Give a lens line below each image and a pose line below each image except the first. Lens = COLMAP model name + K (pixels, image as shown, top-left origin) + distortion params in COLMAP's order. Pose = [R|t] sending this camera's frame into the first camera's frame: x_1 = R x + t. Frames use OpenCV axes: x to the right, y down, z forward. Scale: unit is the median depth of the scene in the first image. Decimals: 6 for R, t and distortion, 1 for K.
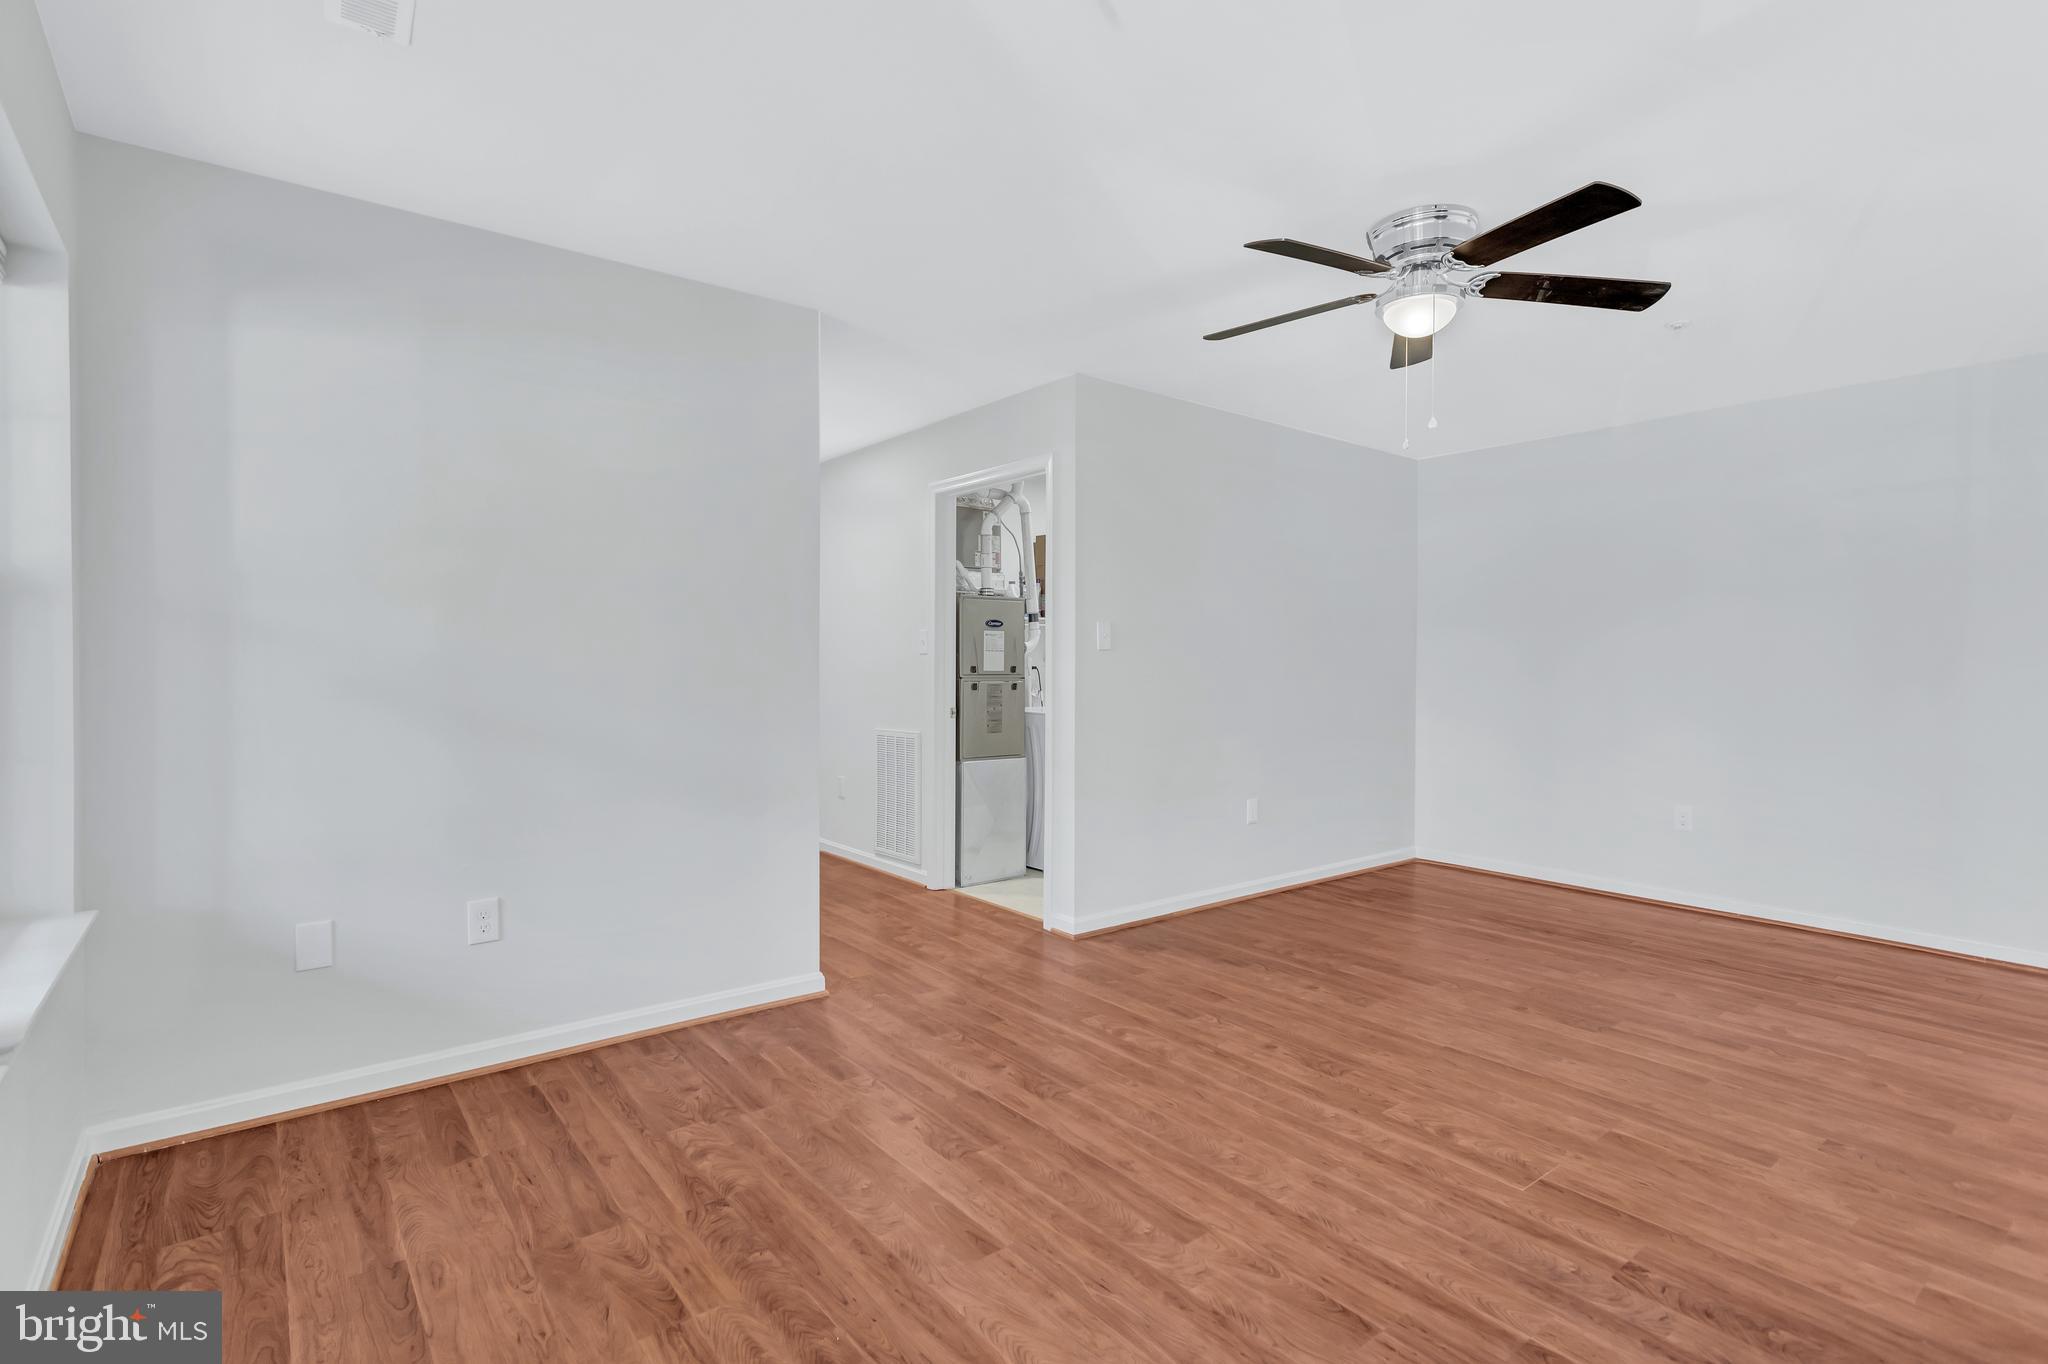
lens RADIAL K [[964.4, 0, 1002.7], [0, 964.4, 672.4], [0, 0, 1]] dist [0.007927, 0.000849]
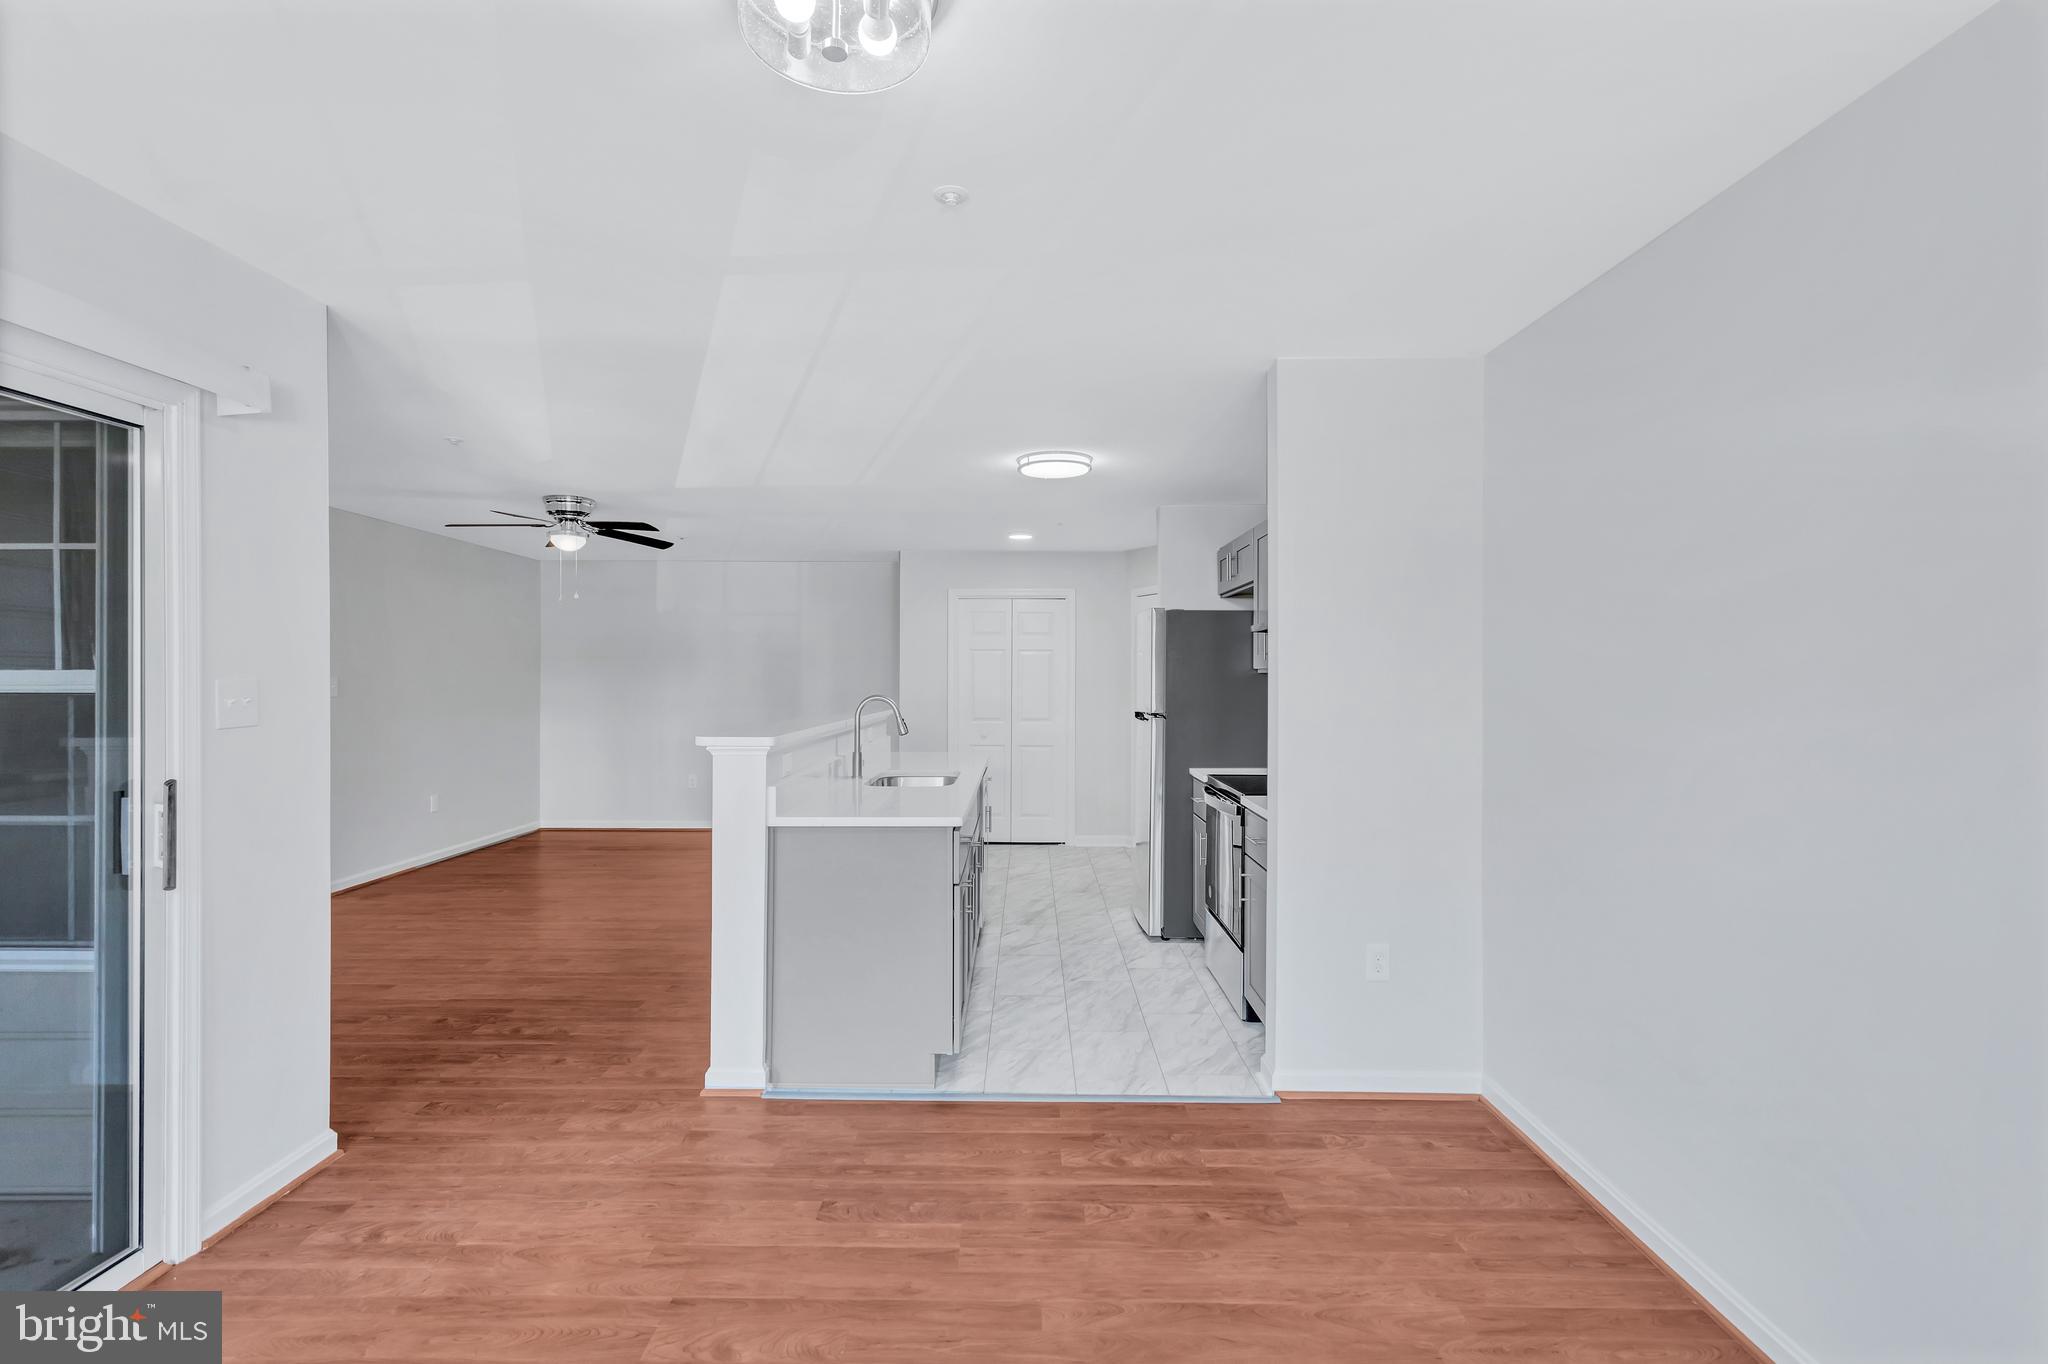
lens RADIAL K [[959.6, 0, 1012.9], [0, 959.6, 677.5], [0, 0, 1]] dist [-0.002432, 0.007742]
pose [[0.617102, -0.004905, 0.786868, -0.542582], [0.012987, 0.999908, -0.003952, -0.045775], [-0.786776, 0.012658, 0.617108, -0.925611]]
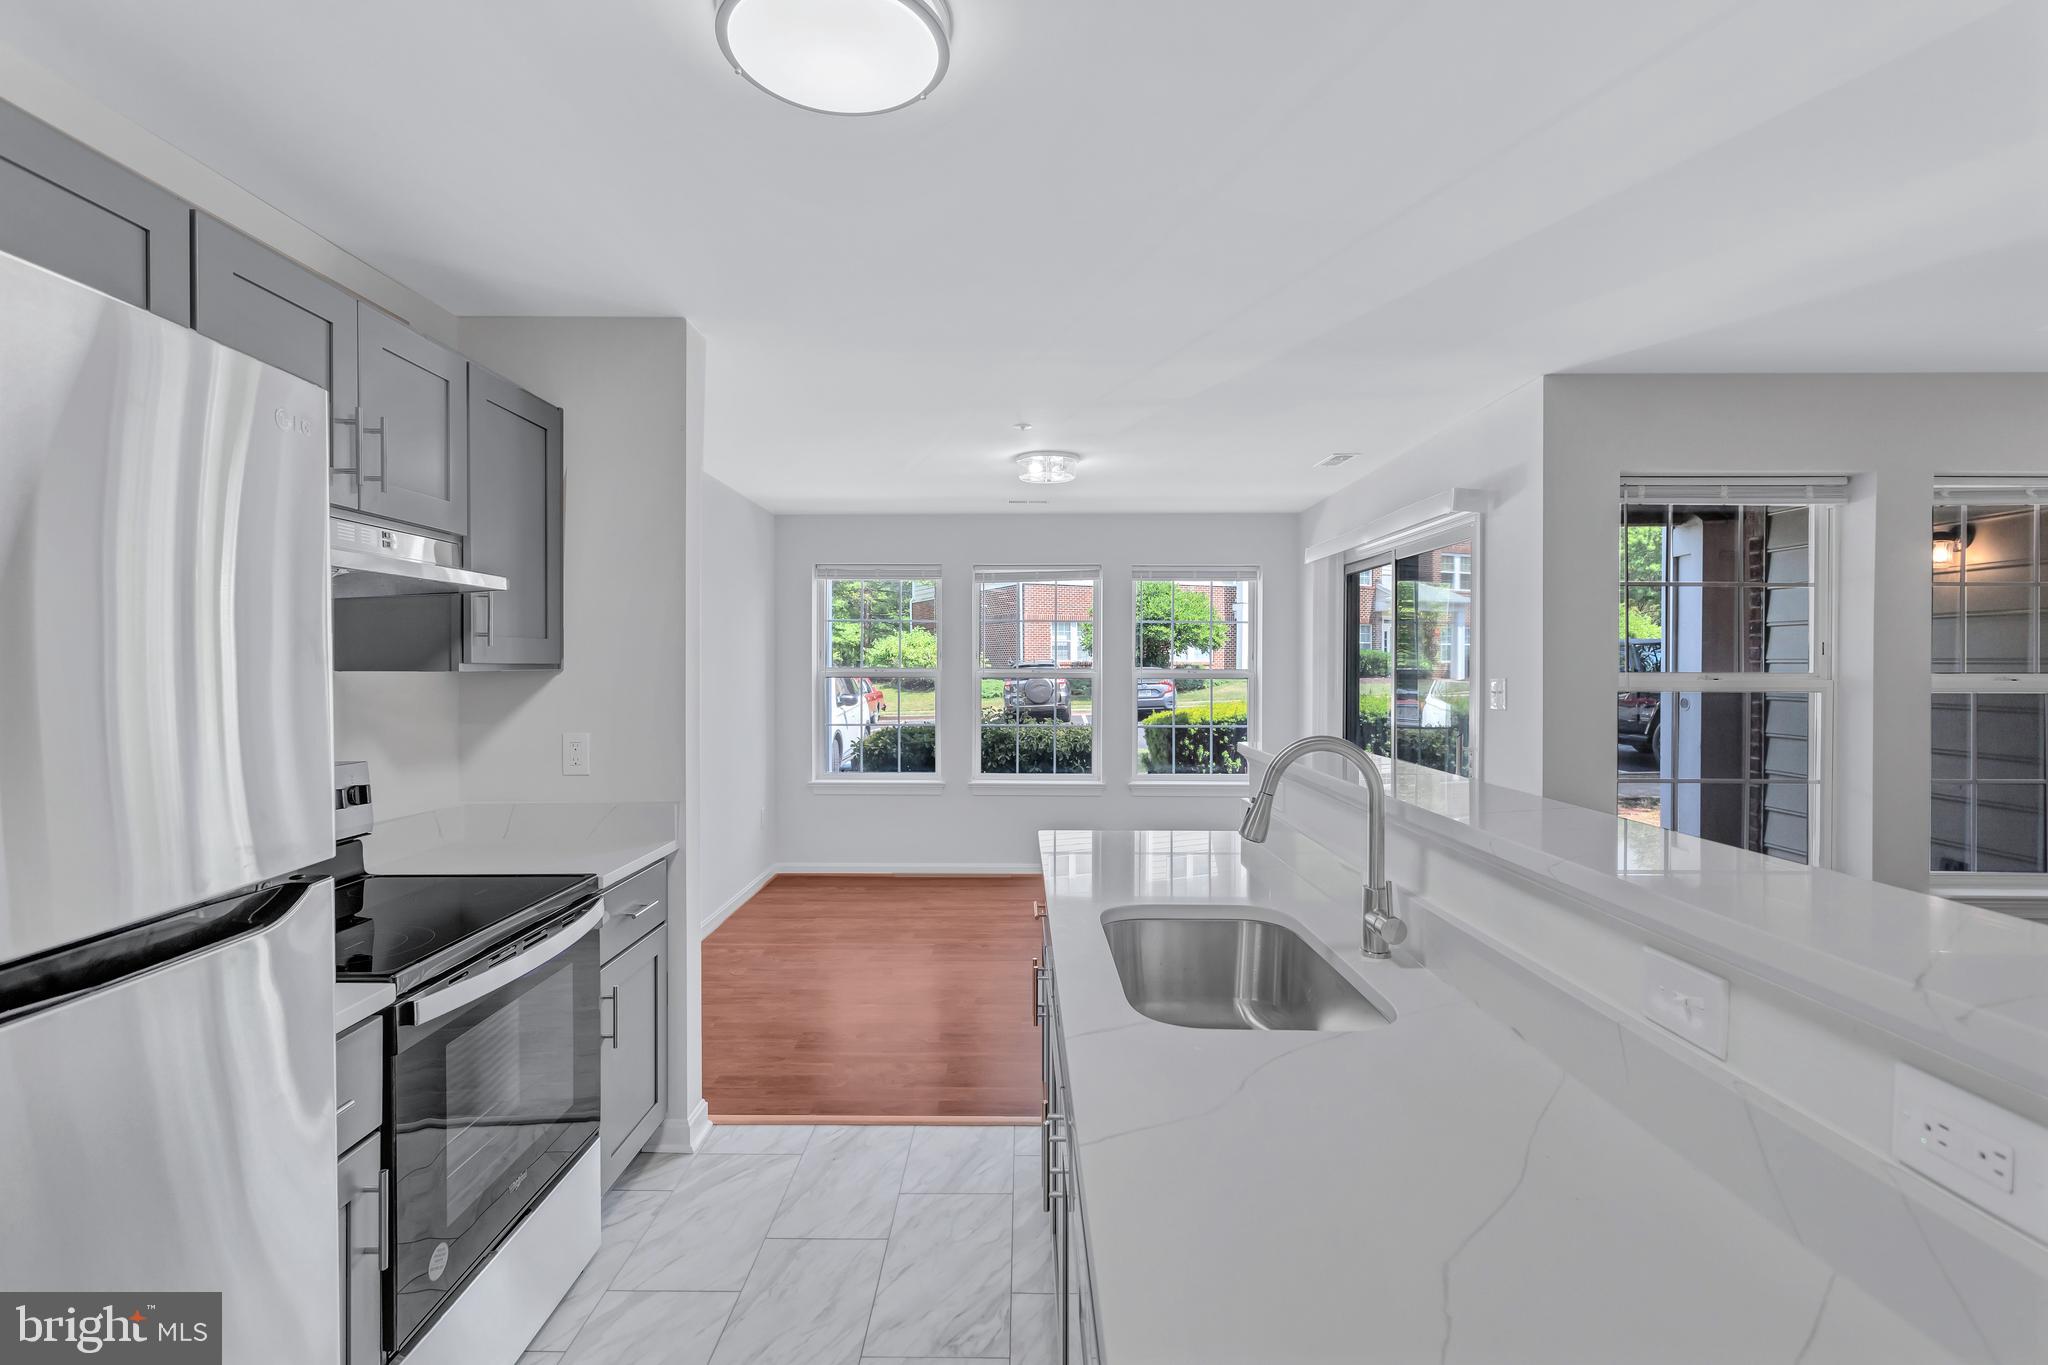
lens RADIAL K [[959.6, 0, 1012.9], [0, 959.6, 678.0], [0, 0, 1]] dist [-0.002432, 0.007742]
pose [[-0.613187, 0.004473, -0.789925, 1.010628], [-0.015768, 0.999715, 0.017901, -0.066956], [0.789781, 0.023432, -0.612942, 0.321913]]
